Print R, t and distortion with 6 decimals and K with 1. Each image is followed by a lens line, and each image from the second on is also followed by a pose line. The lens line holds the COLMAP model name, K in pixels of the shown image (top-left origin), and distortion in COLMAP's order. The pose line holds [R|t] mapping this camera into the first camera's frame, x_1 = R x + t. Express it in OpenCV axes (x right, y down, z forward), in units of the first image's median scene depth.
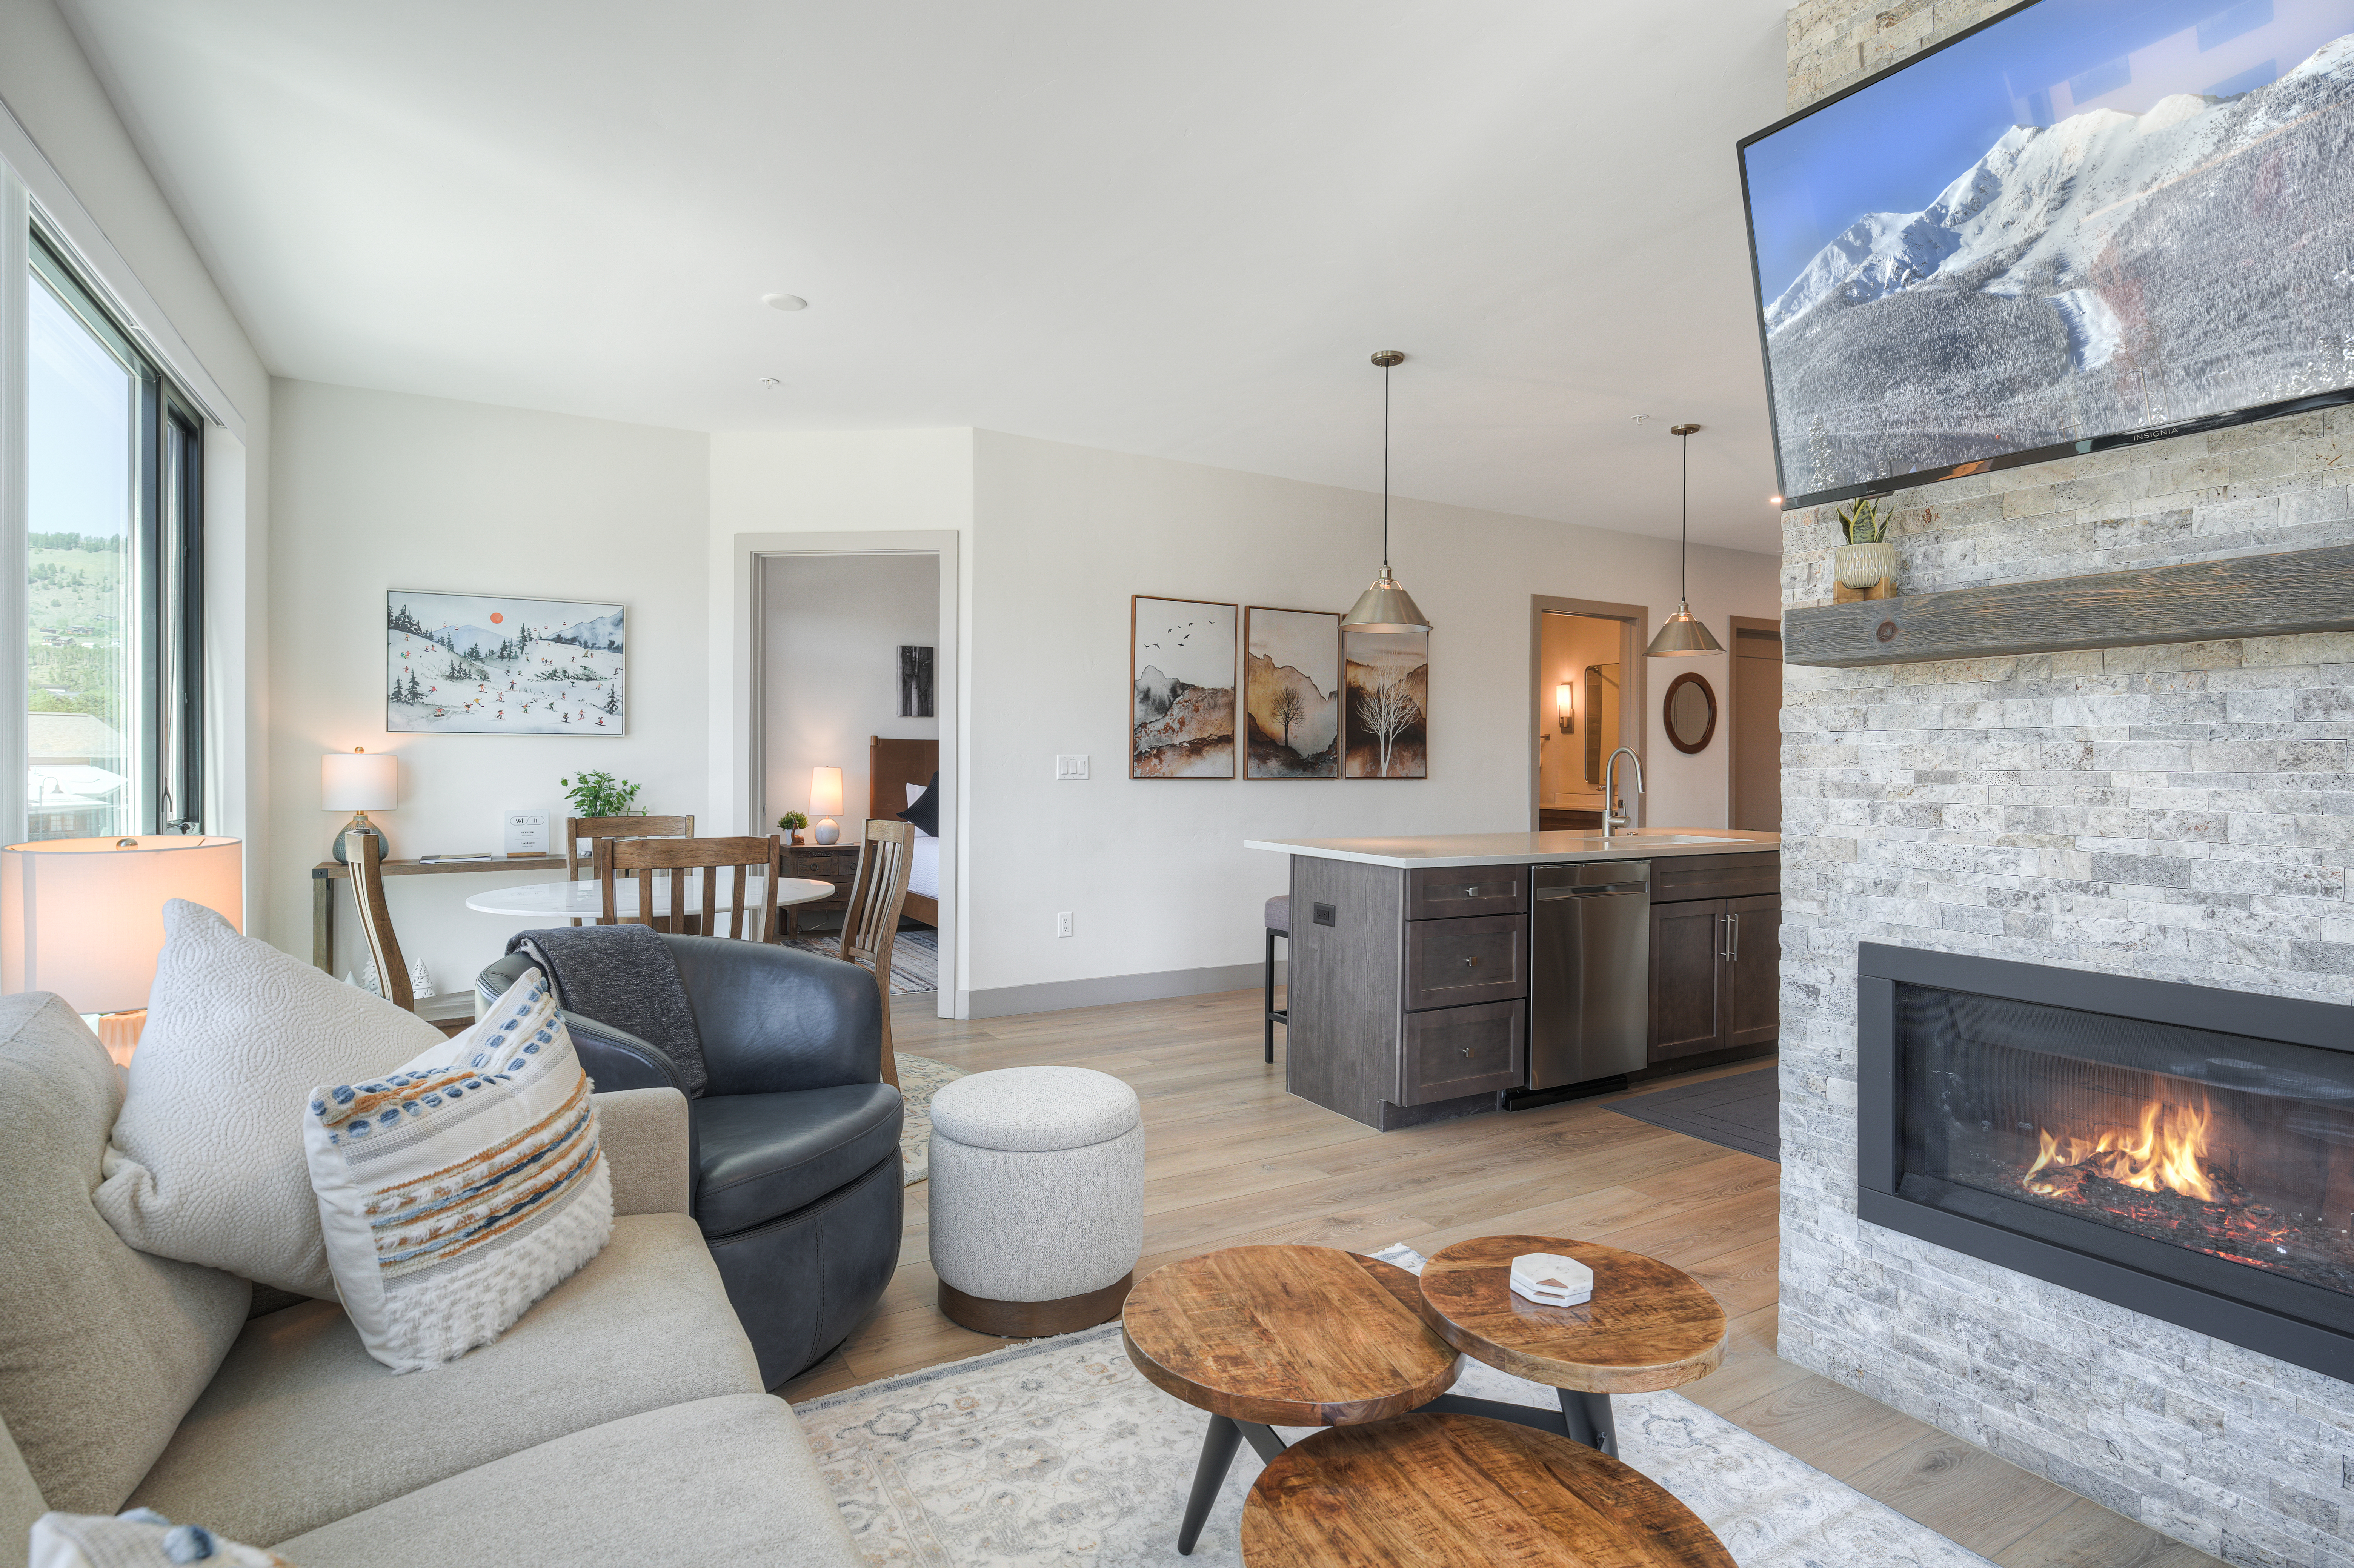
lens RADIAL K [[1180.2, 0, 1188.3], [0, 1180.2, 762.3], [0, 0, 1]] dist [0.026350, -0.000110]
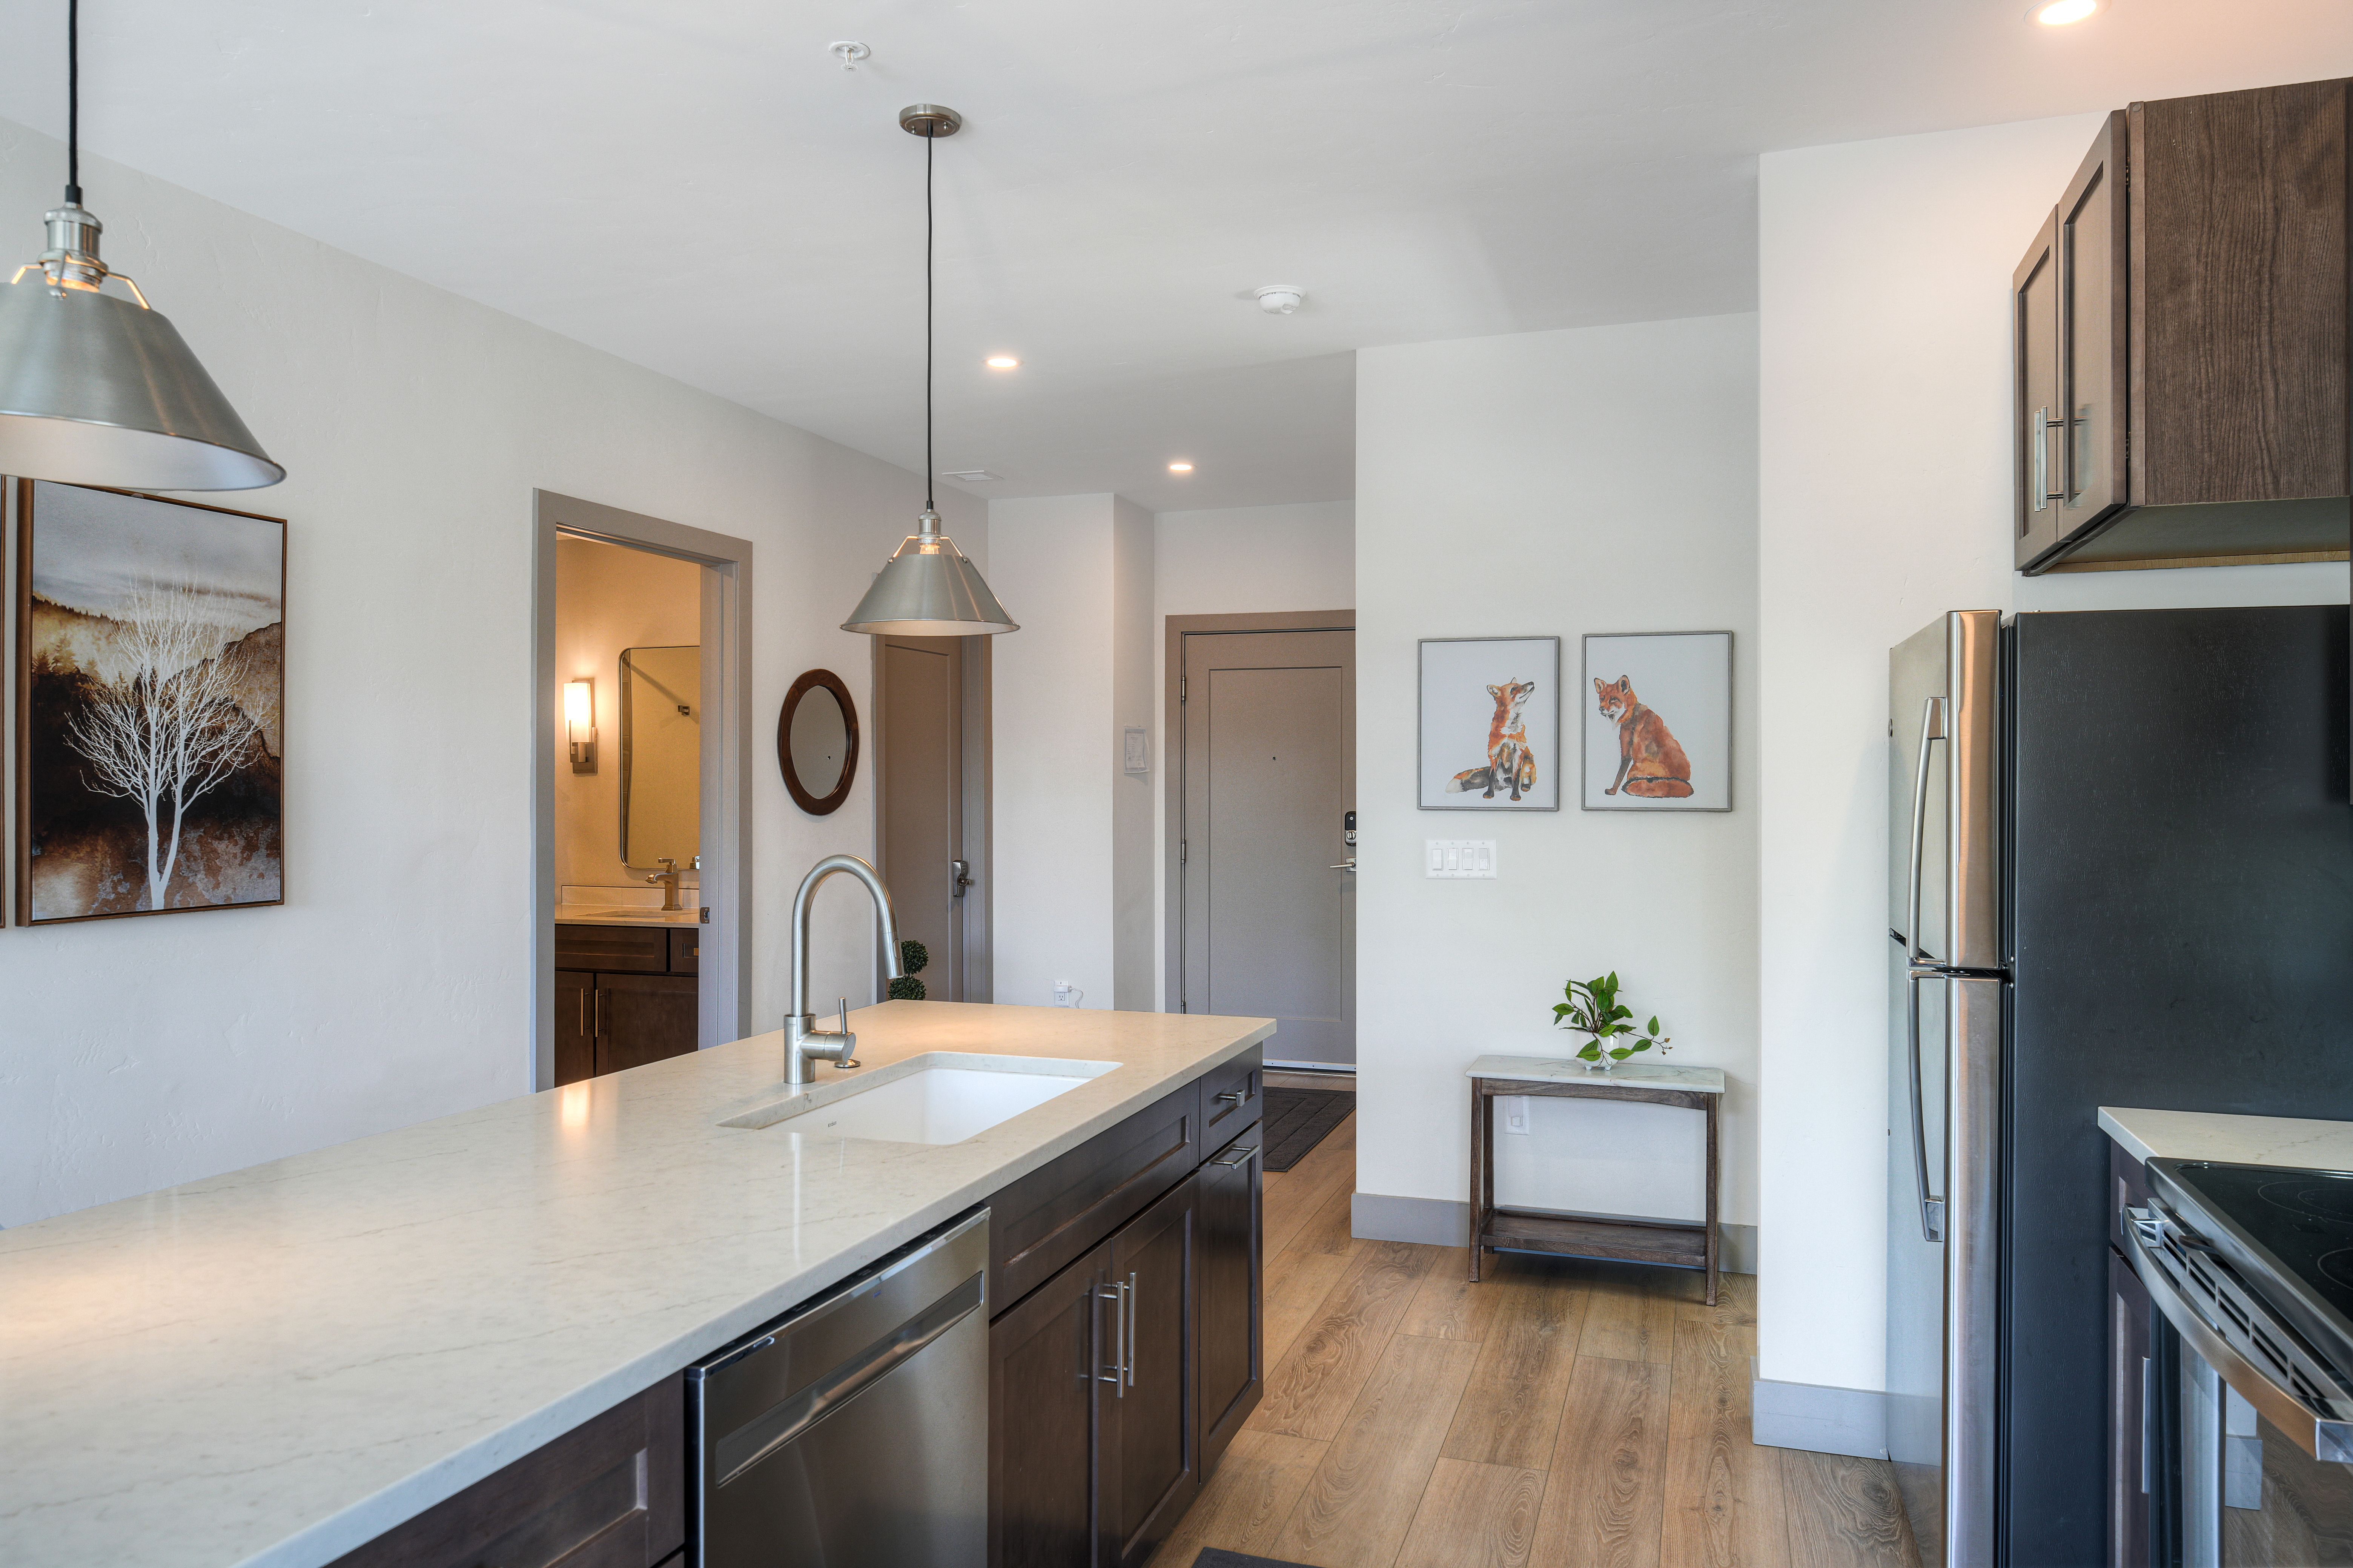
lens RADIAL K [[1634.4, 0, 1197.2], [0, 1634.4, 776.8], [0, 0, 1]] dist [0.006390, -0.004290]
pose [[0.763907, -0.003792, 0.645315, 0.079987], [0.007287, 0.999970, -0.002749, -0.026819], [-0.645285, 0.006803, 0.763912, 0.373380]]
